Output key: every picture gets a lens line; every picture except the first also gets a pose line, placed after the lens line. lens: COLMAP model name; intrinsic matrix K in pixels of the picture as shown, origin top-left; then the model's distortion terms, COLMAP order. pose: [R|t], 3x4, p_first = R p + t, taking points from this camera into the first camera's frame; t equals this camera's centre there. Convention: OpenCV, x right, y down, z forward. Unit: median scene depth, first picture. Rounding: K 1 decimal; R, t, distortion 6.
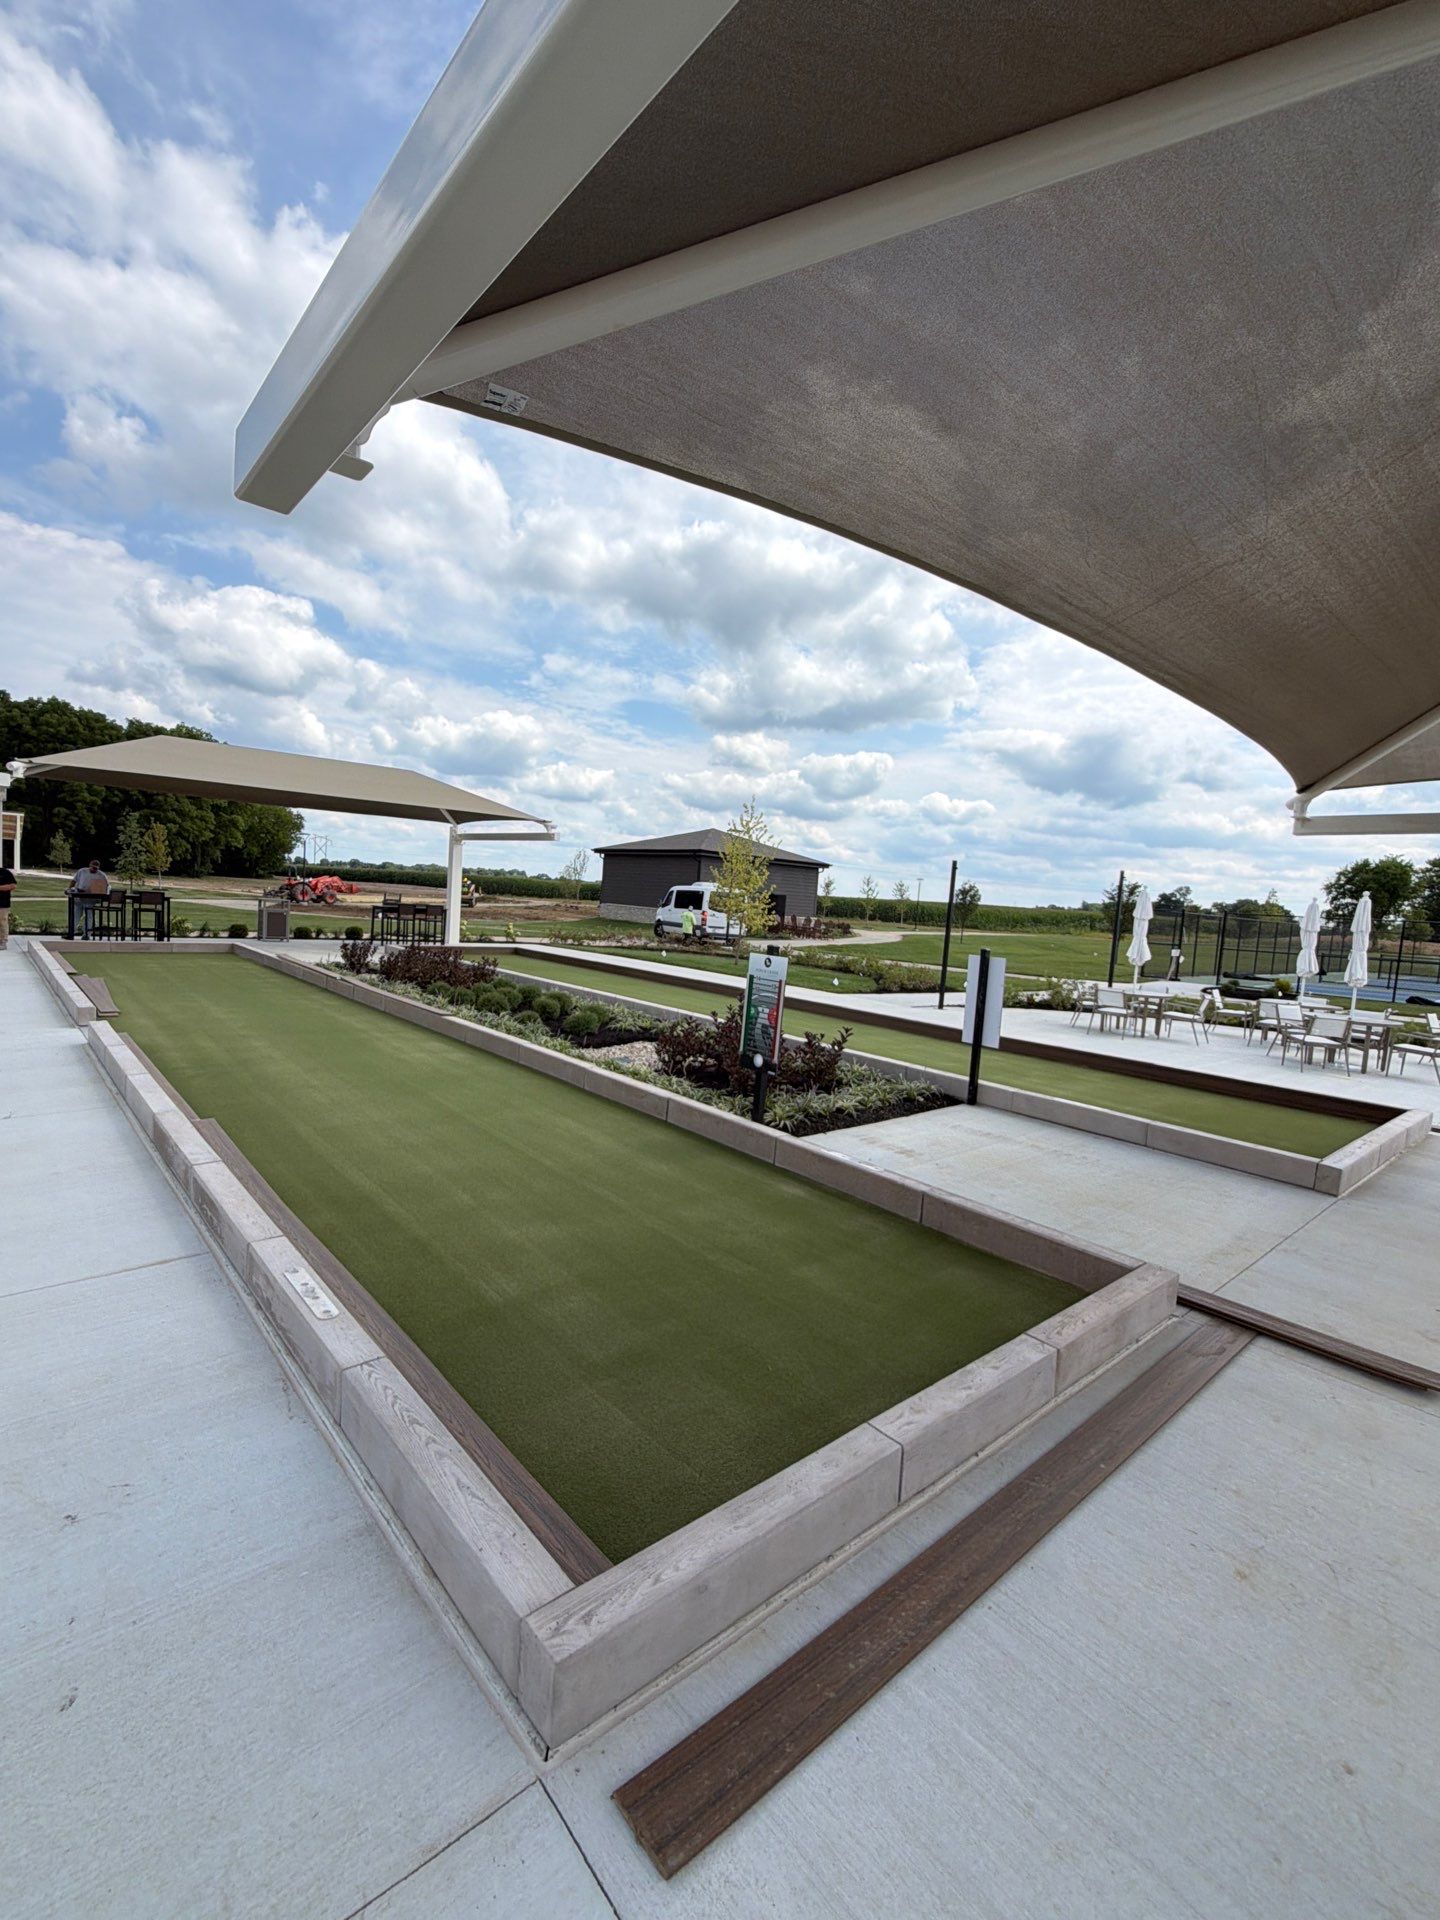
lens RADIAL K [[857.1, 0, 720.3], [0, 857.1, 970.2], [0, 0, 1]] dist [0.000009, -0.000197]
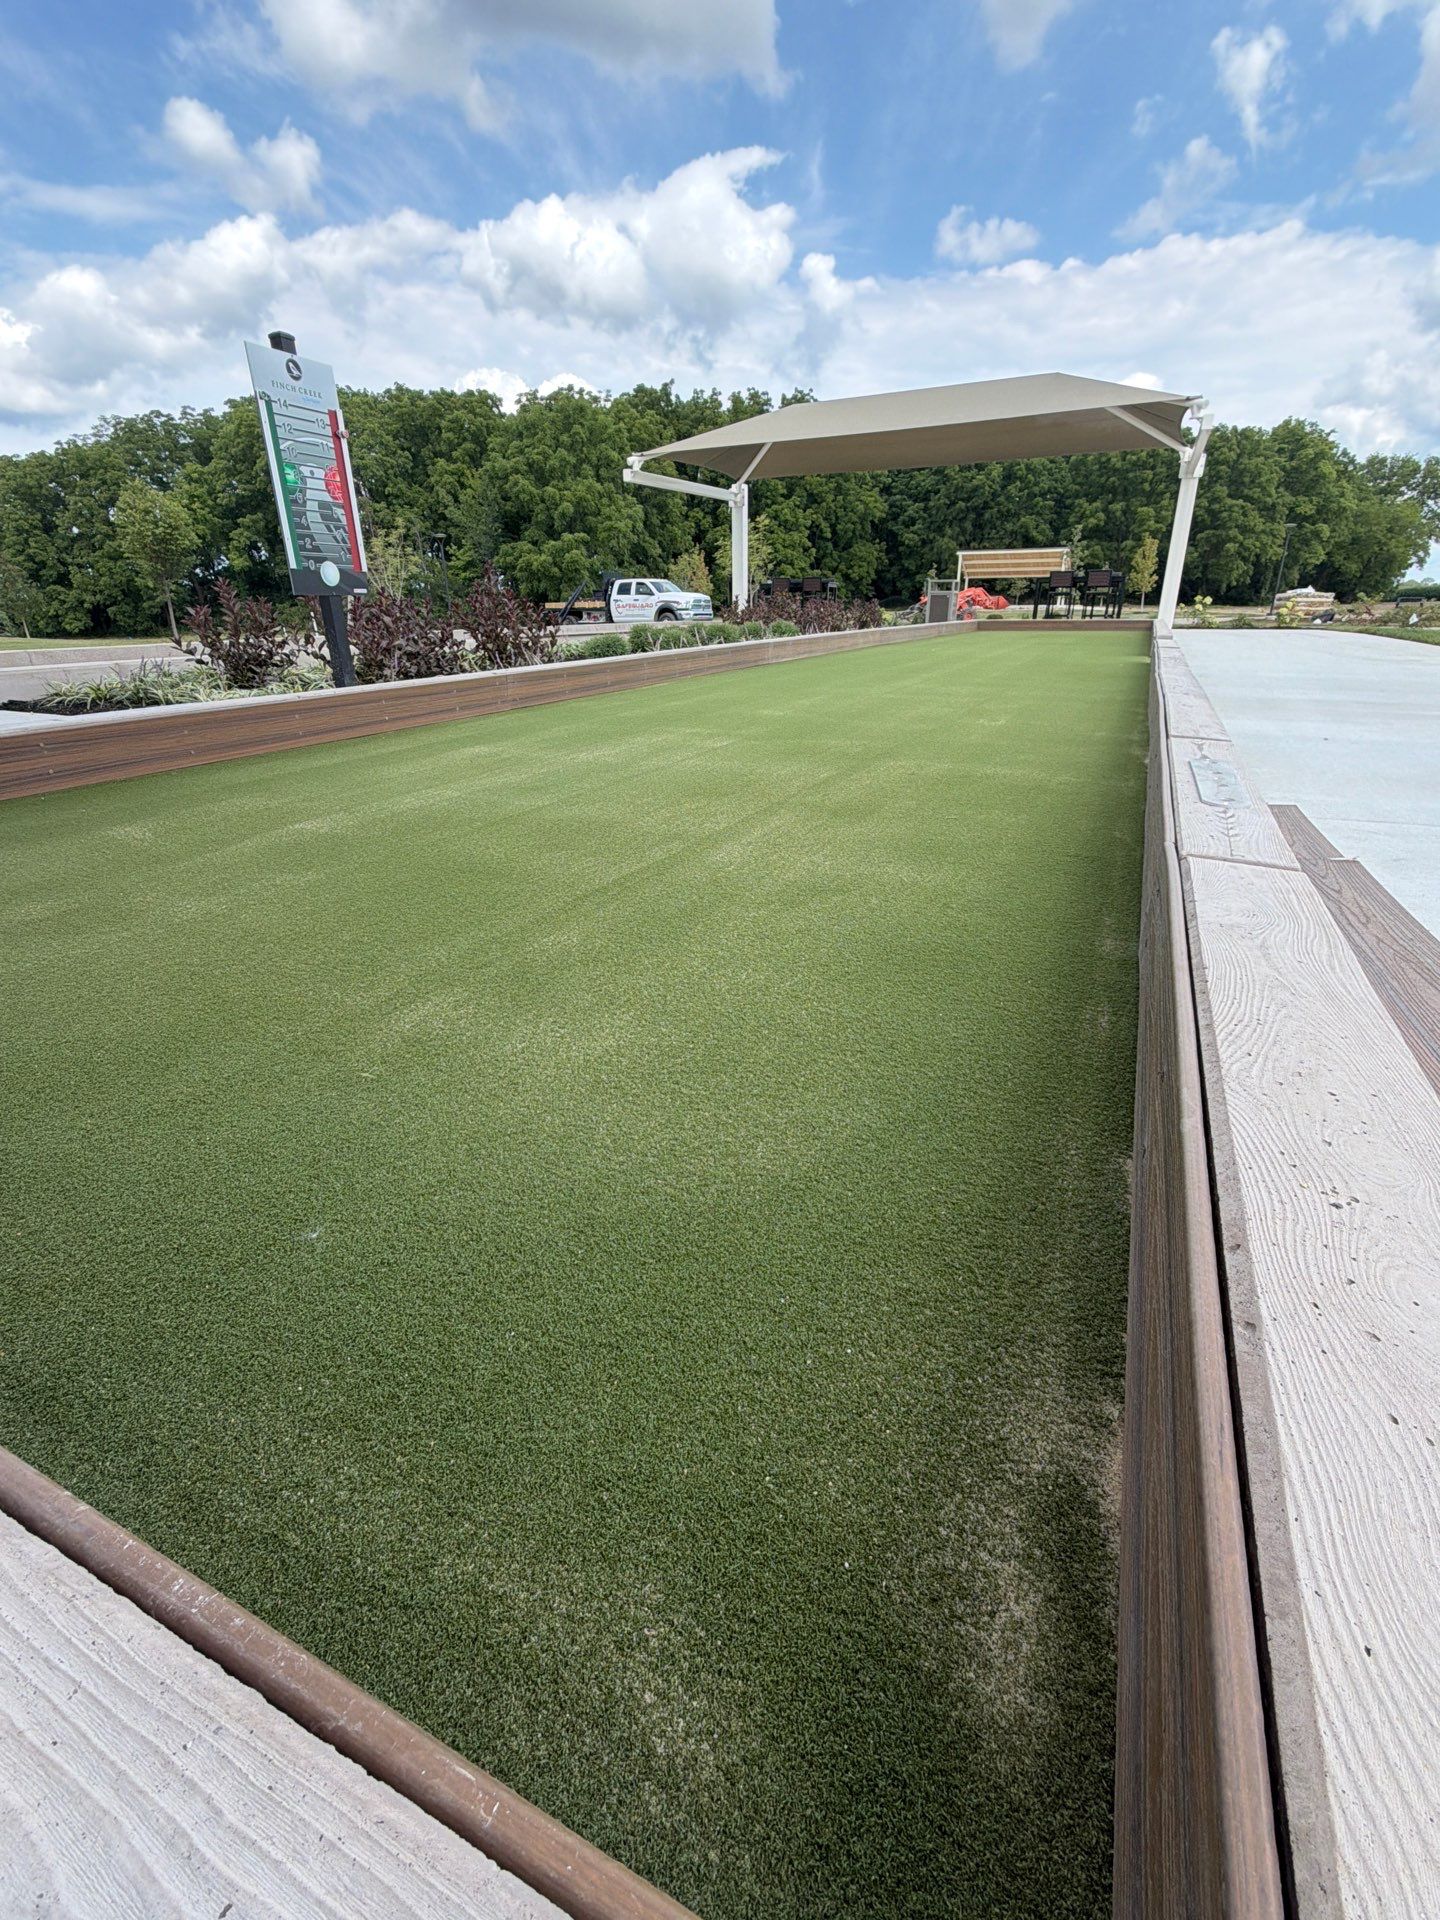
lens RADIAL K [[857.1, 0, 732.9], [0, 857.1, 950.6], [0, 0, 1]] dist [0.000009, -0.000197]
pose [[0.388560, 0.277257, -0.878720, 0.189112], [-0.044410, 0.958182, 0.282692, 0.029593], [0.920352, -0.070819, 0.384625, 0.230397]]
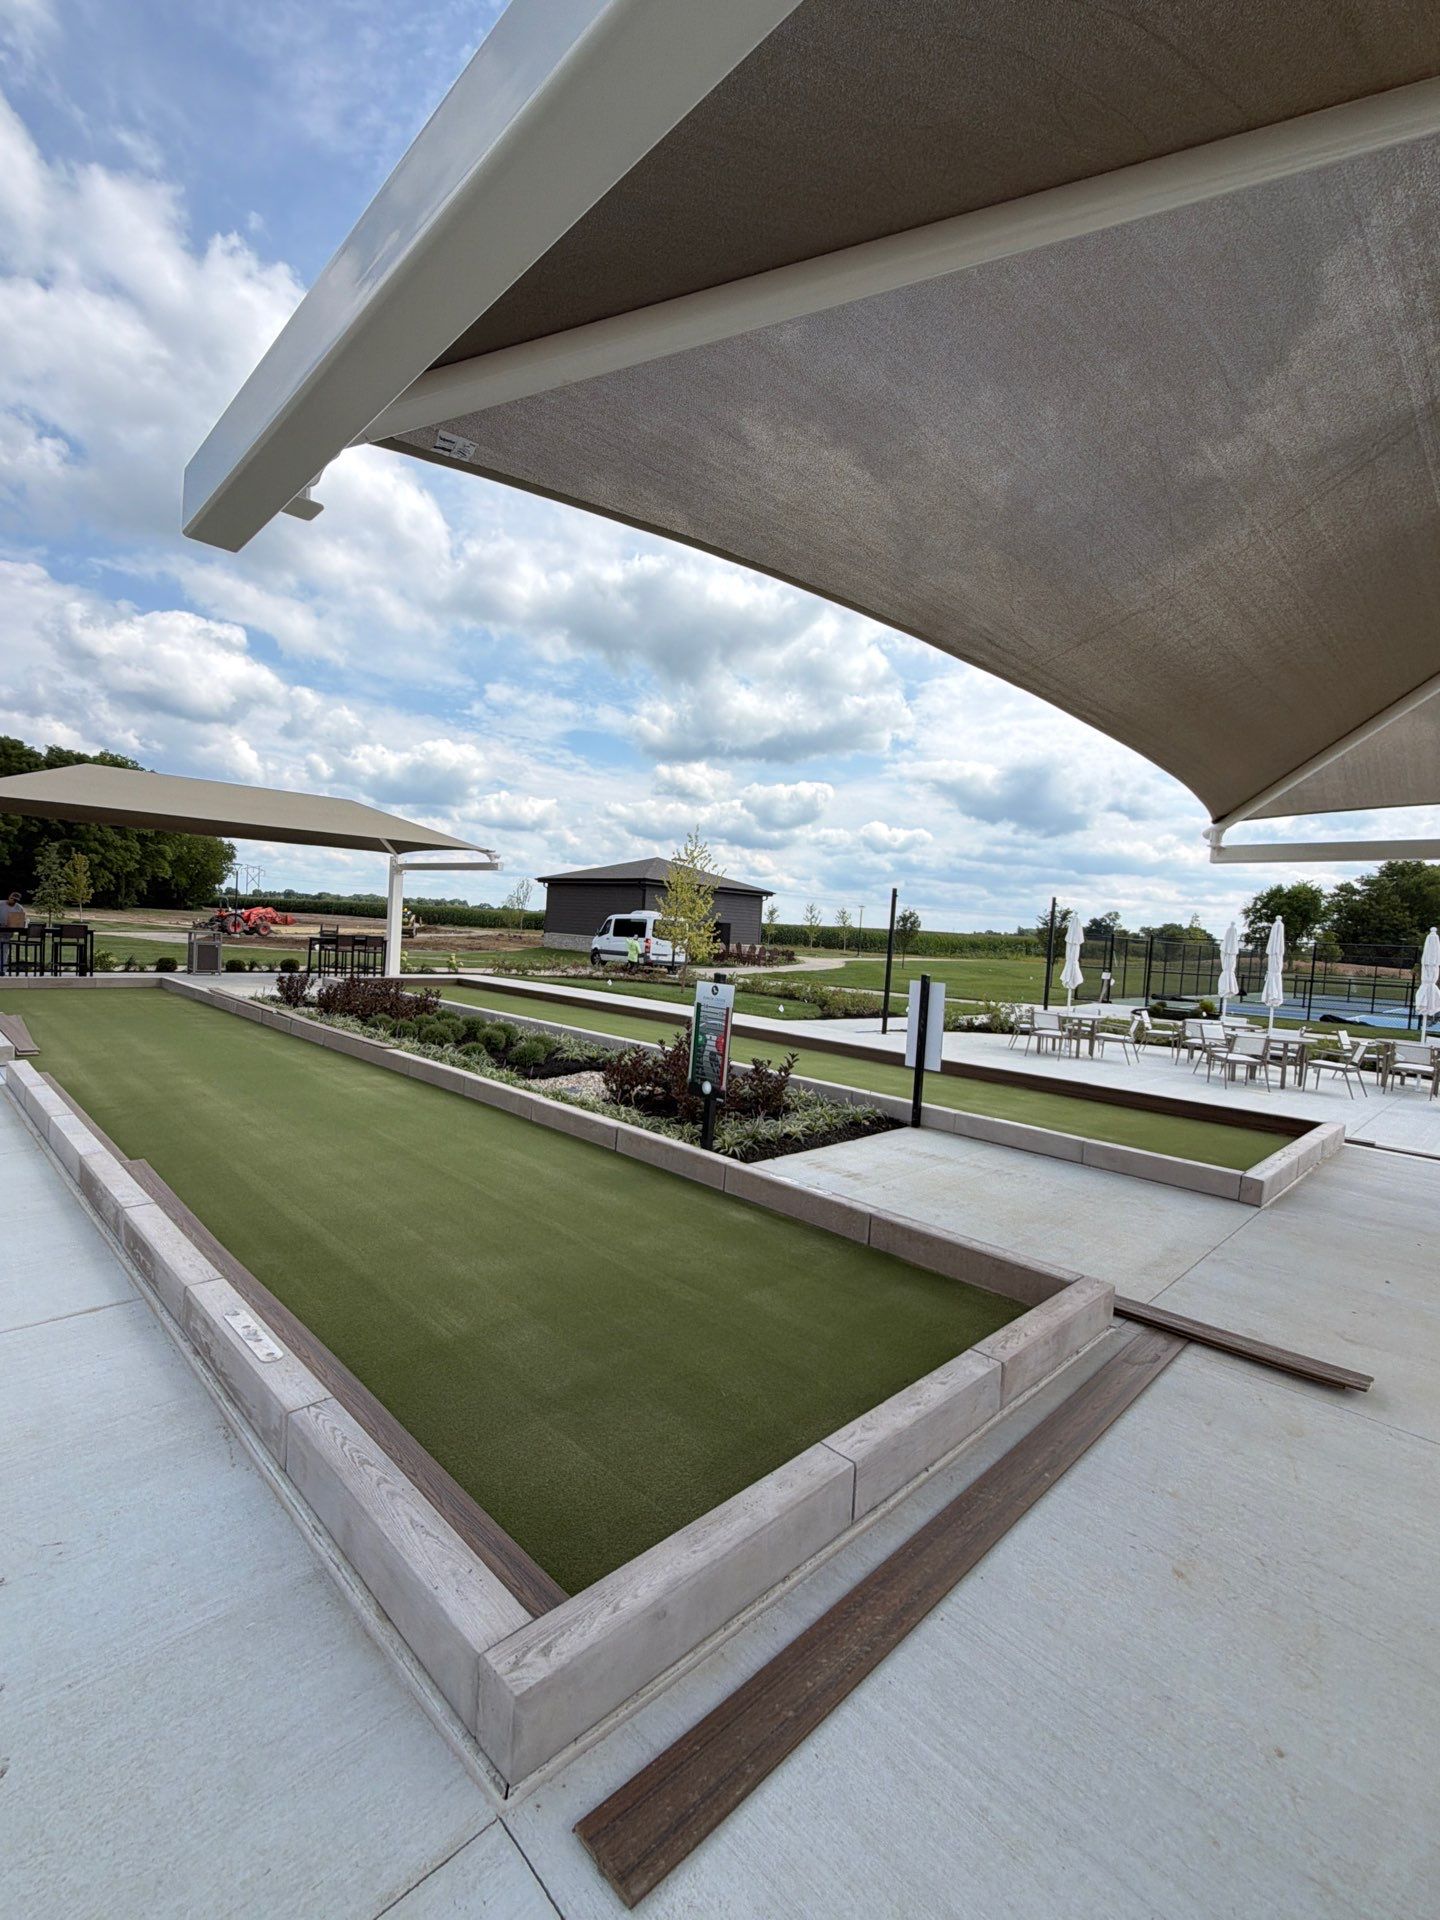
lens RADIAL K [[857.1, 0, 722.3], [0, 857.1, 969.3], [0, 0, 1]] dist [0.000009, -0.000197]
pose [[0.997746, -0.010987, 0.066193, -0.001293], [0.013206, 0.999362, -0.033182, -0.000215], [-0.065787, 0.033982, 0.997255, -0.005837]]
